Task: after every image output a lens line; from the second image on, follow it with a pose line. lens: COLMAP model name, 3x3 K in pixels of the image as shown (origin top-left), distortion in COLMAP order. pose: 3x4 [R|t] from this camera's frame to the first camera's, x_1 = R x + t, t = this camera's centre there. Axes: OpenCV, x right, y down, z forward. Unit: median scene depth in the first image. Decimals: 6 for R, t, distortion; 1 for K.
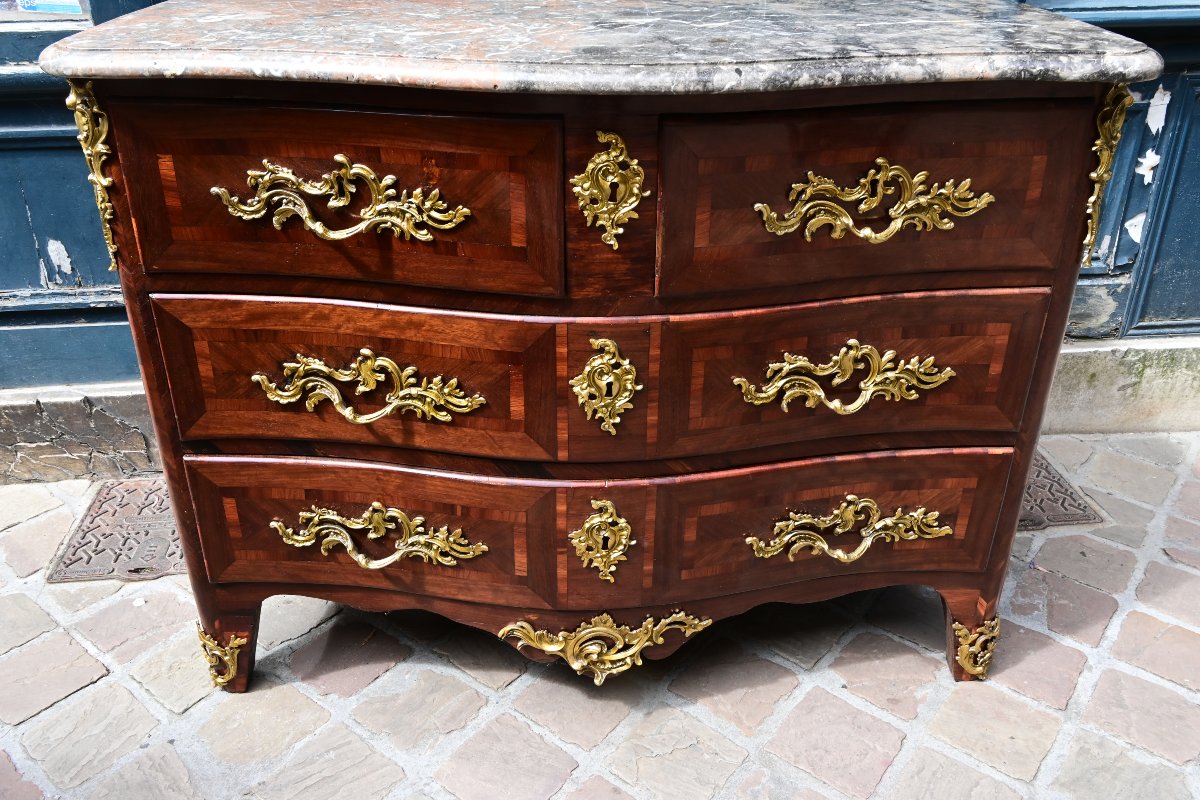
lens RADIAL K [[982.8, 0, 600.4], [0, 982.8, 402.0], [0, 0, 1]] dist [0.000695, -0.011715]
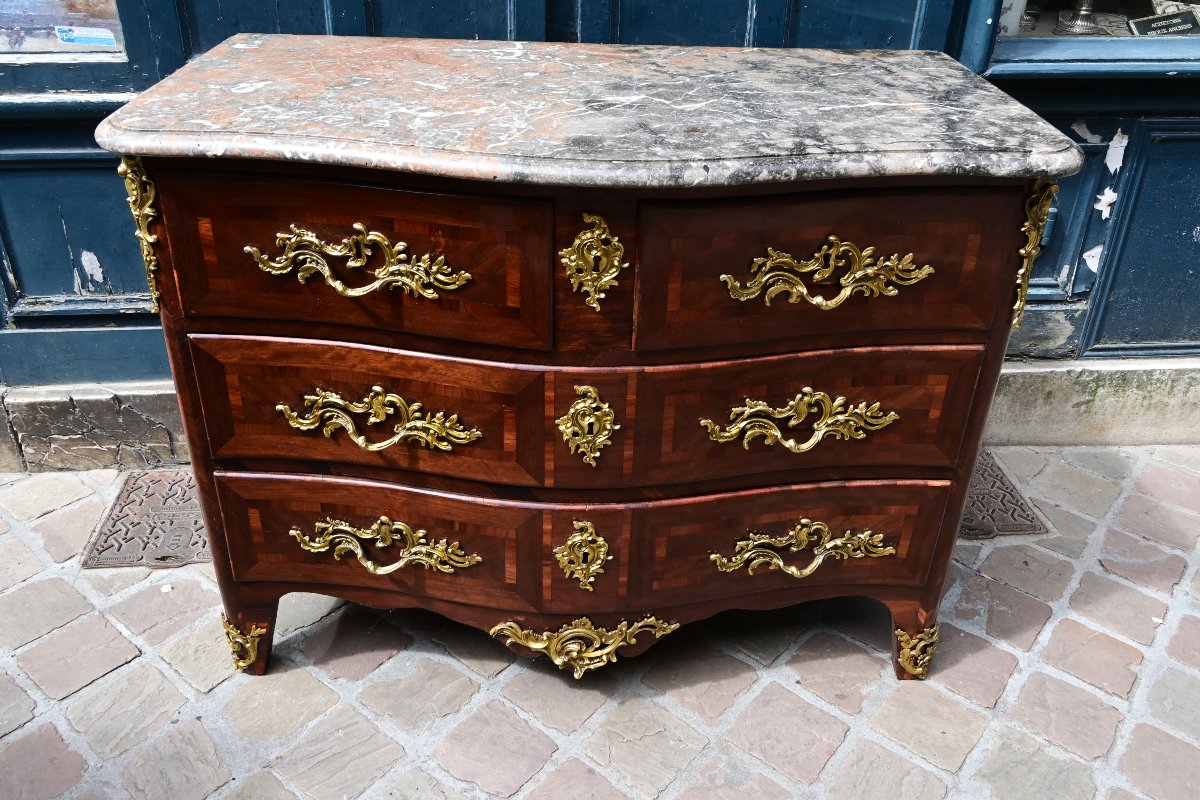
lens RADIAL K [[982.8, 0, 600.8], [0, 982.8, 402.4], [0, 0, 1]] dist [0.000695, -0.011715]
pose [[0.999702, 0.024406, 0.000243, 0.017845], [-0.024395, 0.998858, 0.041086, -0.081186], [0.000760, -0.041080, 0.999156, -0.123584]]
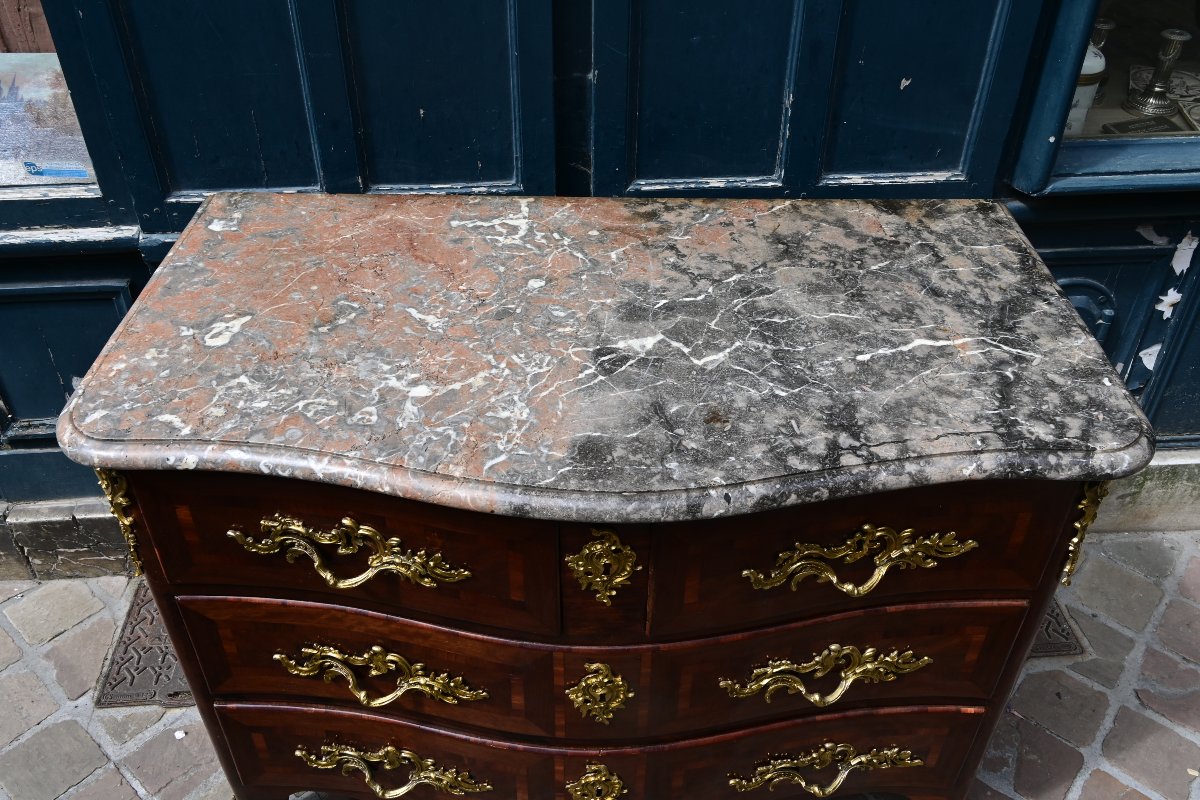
lens RADIAL K [[982.8, 0, 601.6], [0, 982.8, 399.9], [0, 0, 1]] dist [0.000695, -0.011715]
pose [[0.999475, 0.022218, -0.023599, 0.023232], [-0.017796, 0.984697, 0.173363, -0.467556], [0.027090, -0.172852, 0.984575, -0.001998]]
